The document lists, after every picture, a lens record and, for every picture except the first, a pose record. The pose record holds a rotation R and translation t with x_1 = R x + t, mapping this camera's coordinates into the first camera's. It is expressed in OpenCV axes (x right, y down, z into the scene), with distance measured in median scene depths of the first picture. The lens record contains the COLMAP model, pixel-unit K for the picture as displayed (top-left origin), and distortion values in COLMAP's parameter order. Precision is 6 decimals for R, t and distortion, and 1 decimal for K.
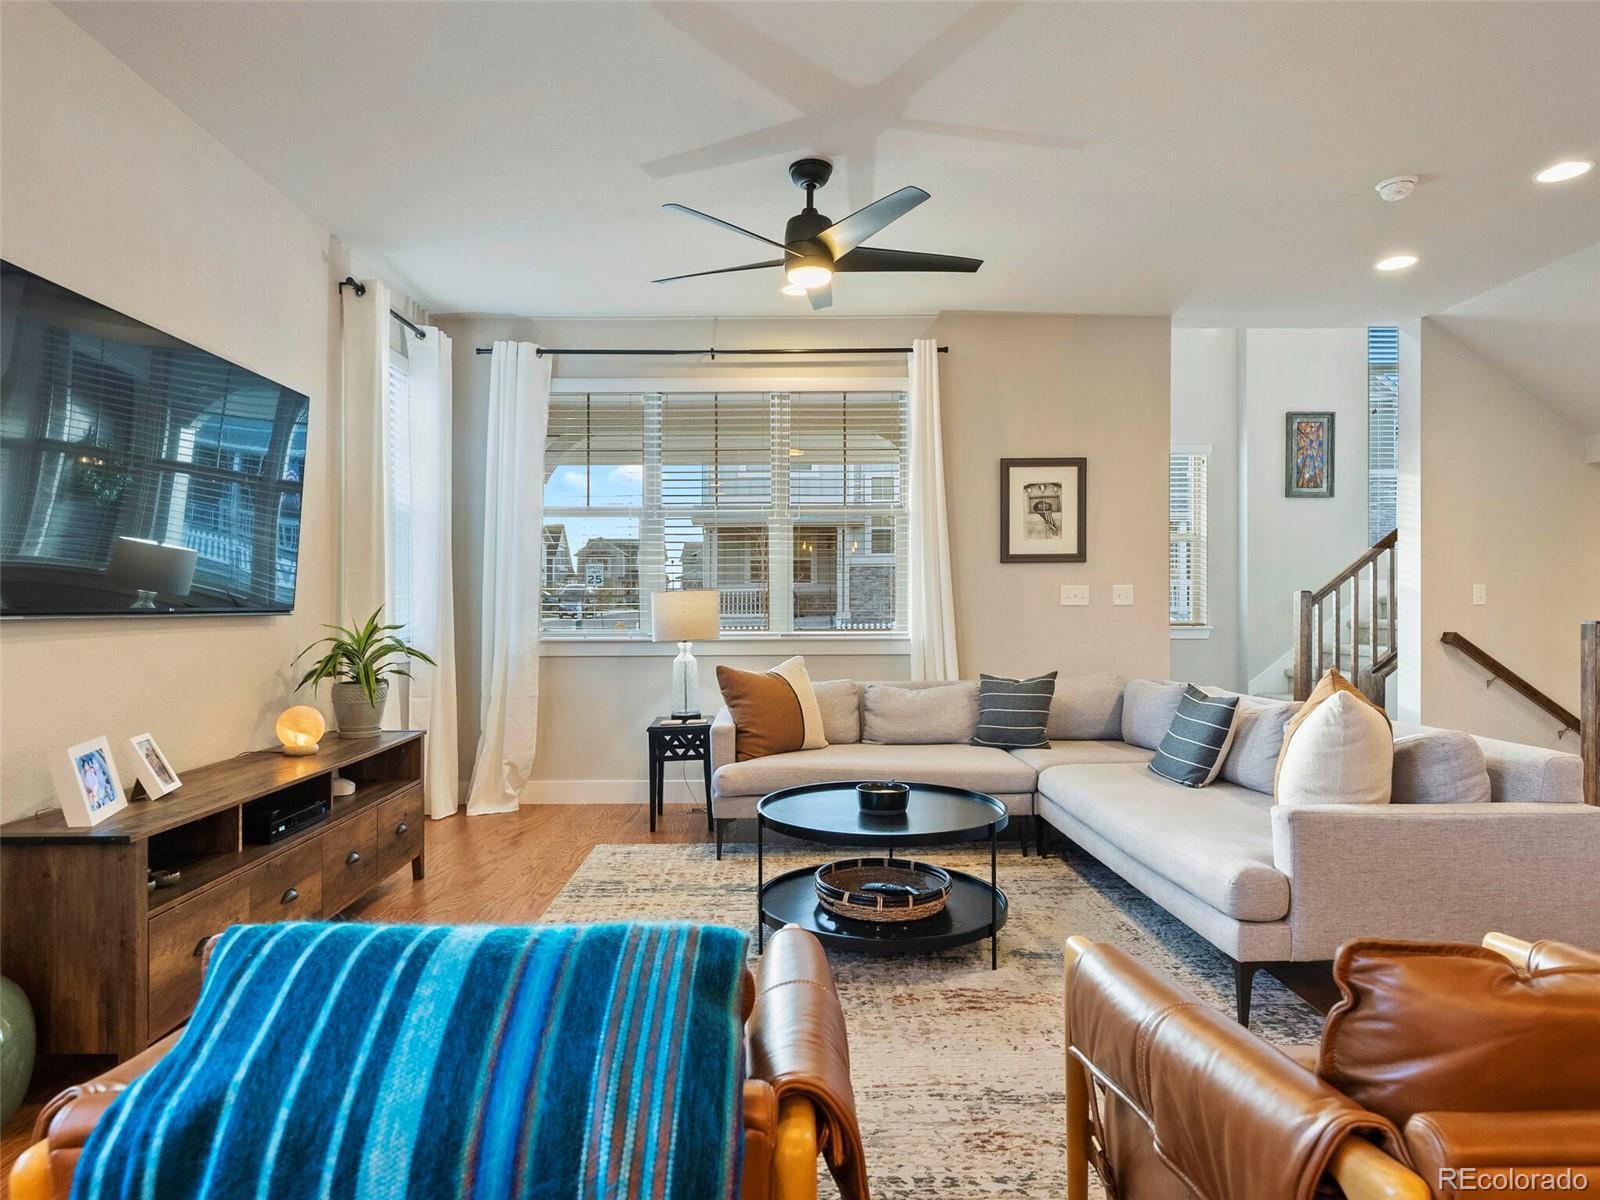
lens RADIAL K [[922.9, 0, 785.2], [0, 922.9, 602.7], [0, 0, 1]] dist [-0.004908, 0.002875]
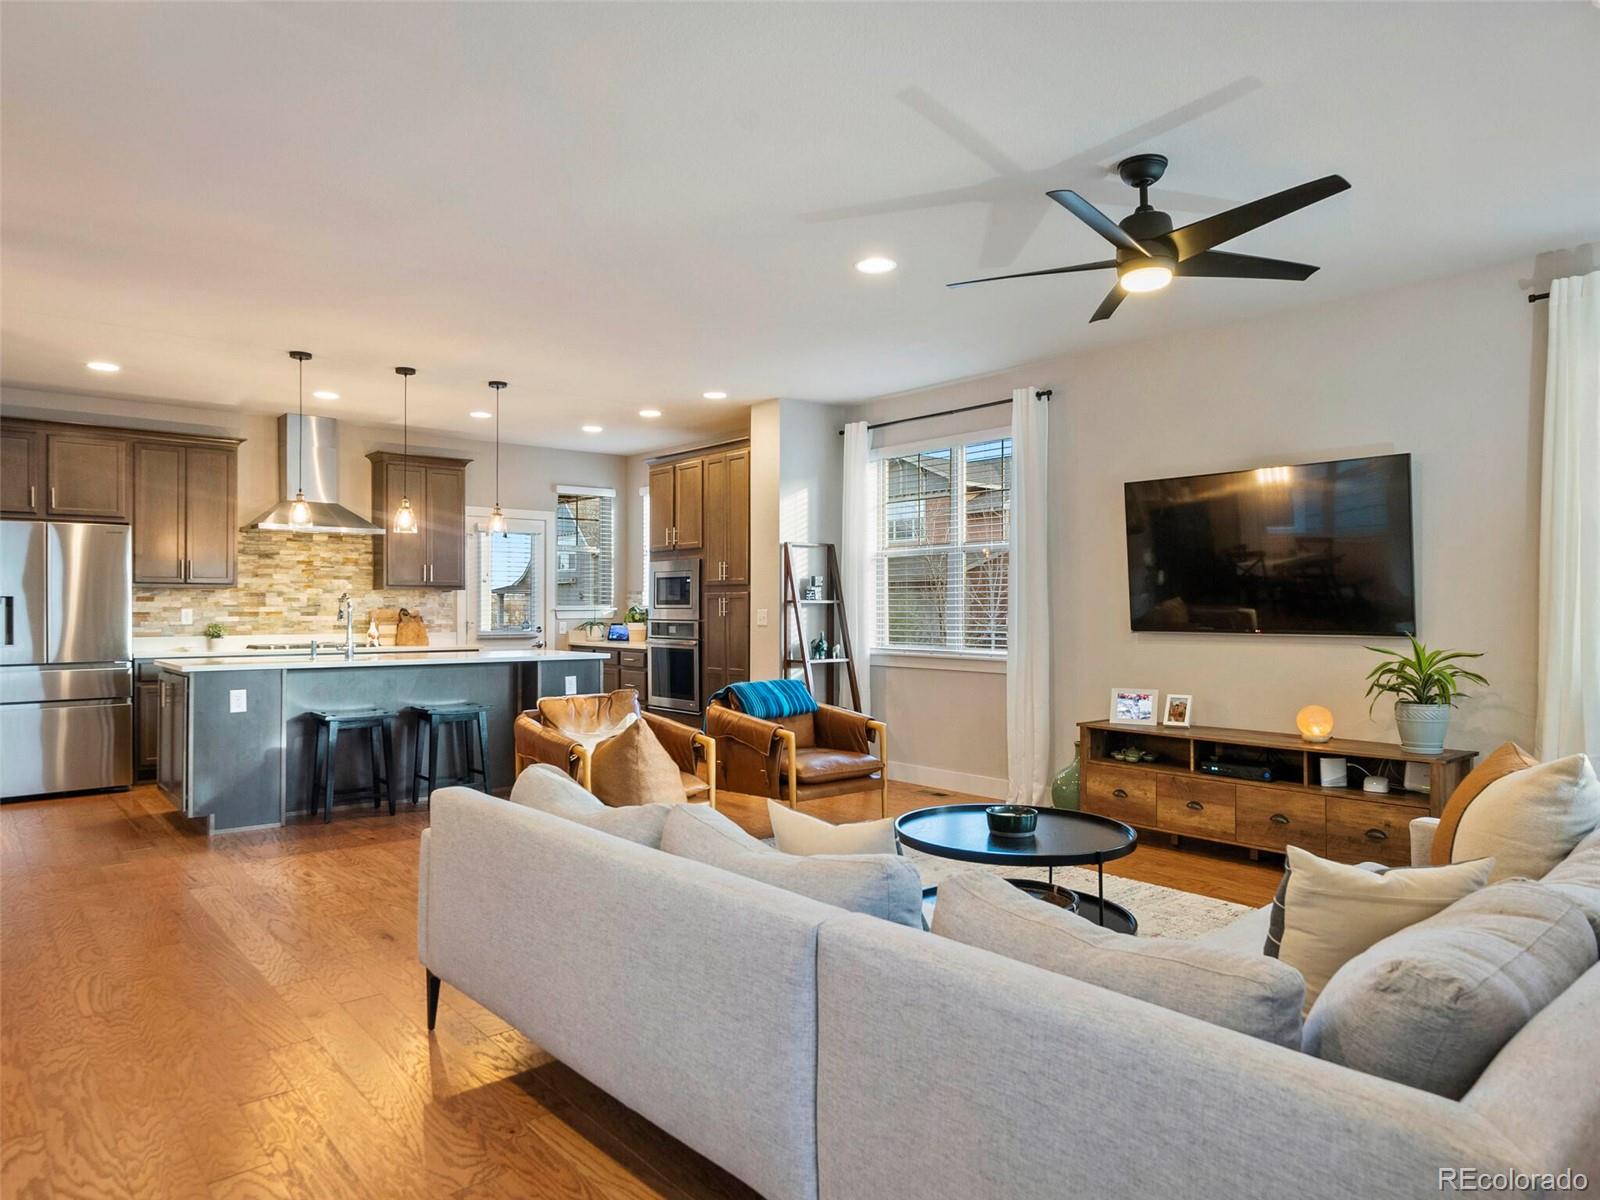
lens RADIAL K [[993.1, 0, 800.9], [0, 993.1, 604.5], [0, 0, 1]] dist [-0.008359, 0.000423]
pose [[-0.748165, 0.000943, -0.663512, 0.624204], [0.004914, 0.999979, -0.004120, -0.019713], [0.663495, -0.006343, -0.748154, 0.999289]]
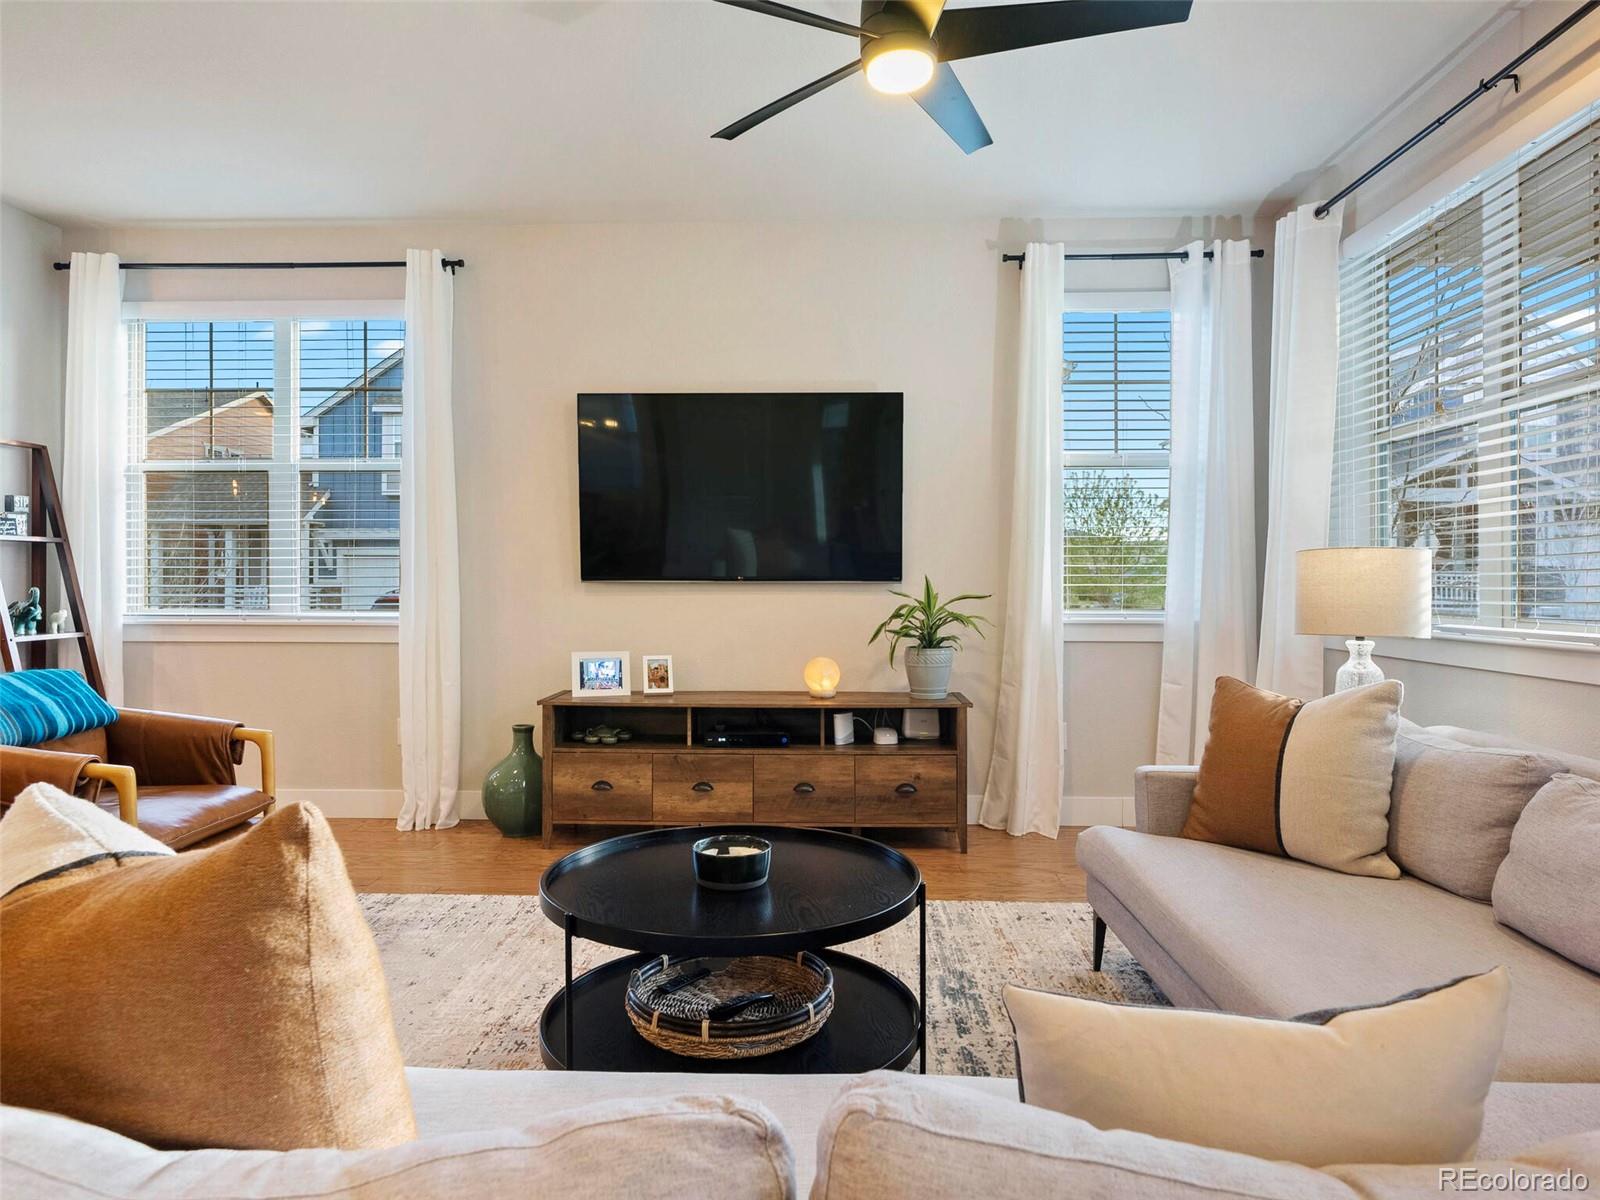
lens RADIAL K [[993.1, 0, 818.9], [0, 993.1, 574.7], [0, 0, 1]] dist [-0.008359, 0.000423]
pose [[-0.009229, 0.002200, -0.999955, 0.497400], [0.001347, 0.999997, 0.002188, 0.000802], [0.999957, -0.001327, -0.009232, 0.637350]]
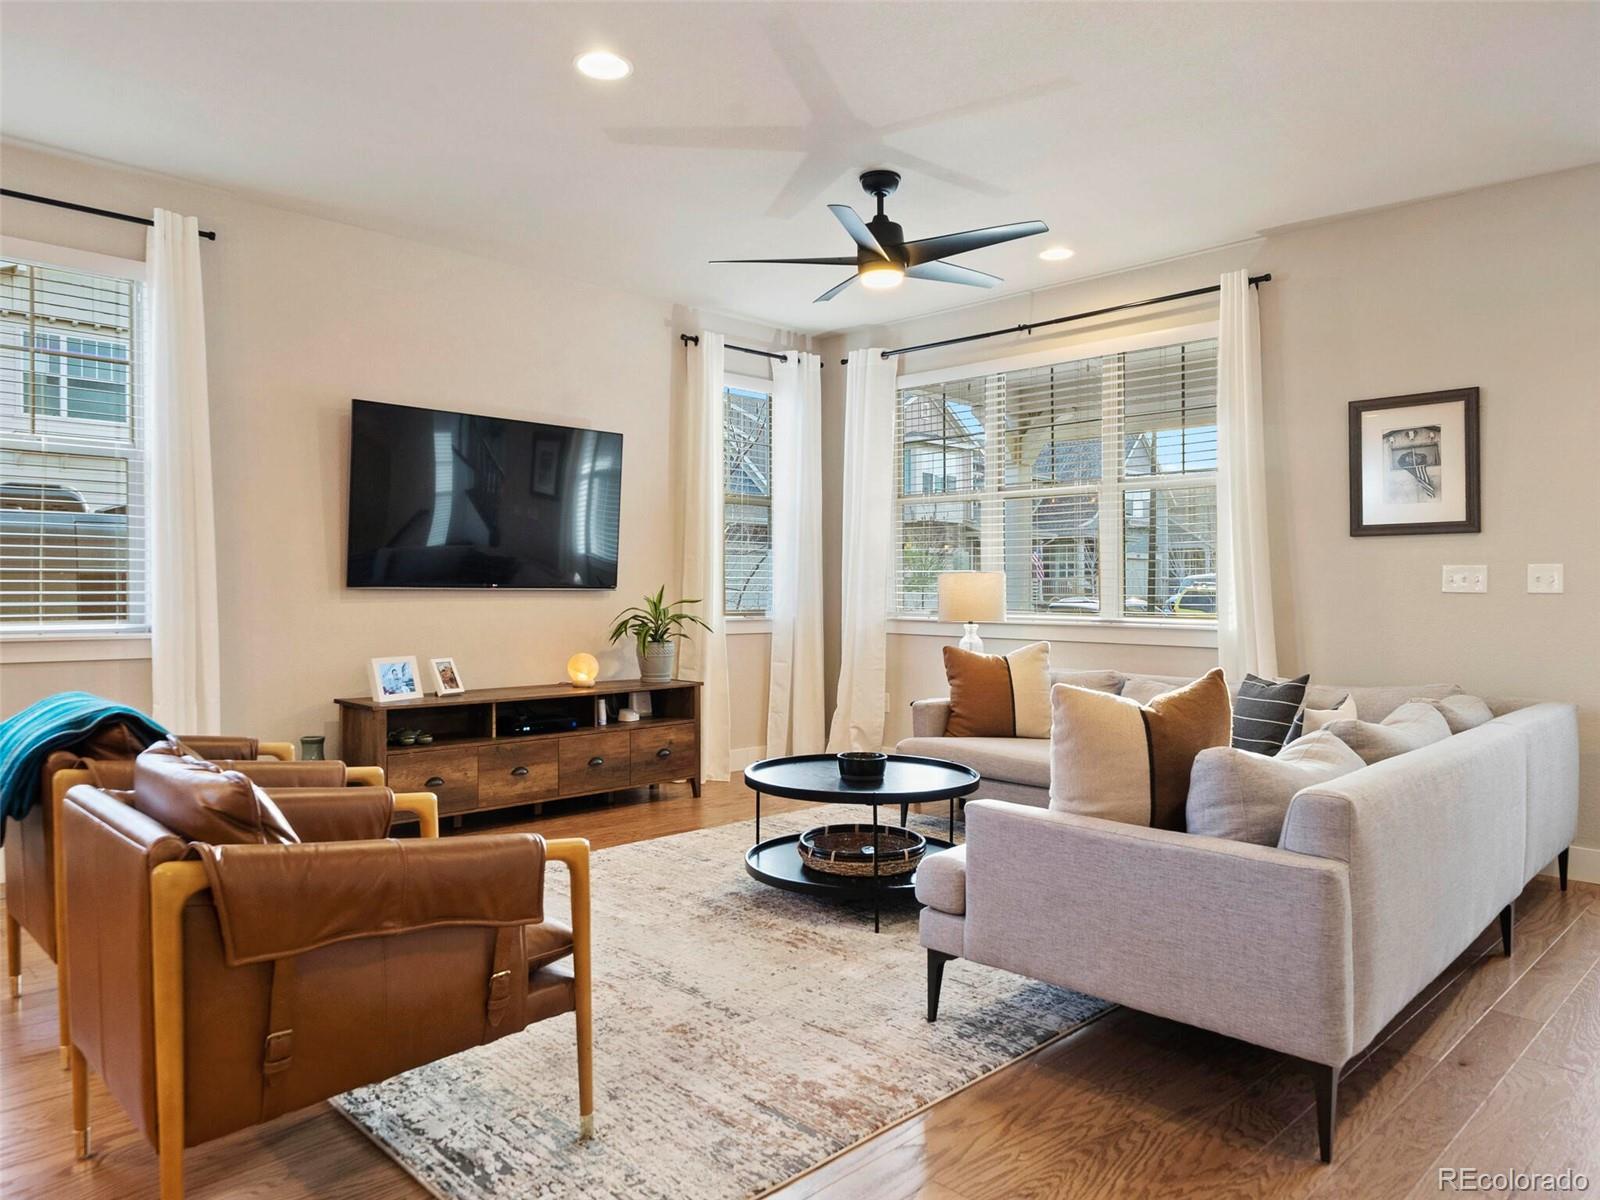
lens RADIAL K [[1042.5, 0, 791.6], [0, 1042.5, 588.2], [0, 0, 1]] dist [0.000760, 0.000663]
pose [[0.707459, 0.009750, -0.706687, 0.542088], [-0.008722, 0.999949, 0.005064, 0.000052], [0.706700, 0.002581, 0.707508, 0.048838]]
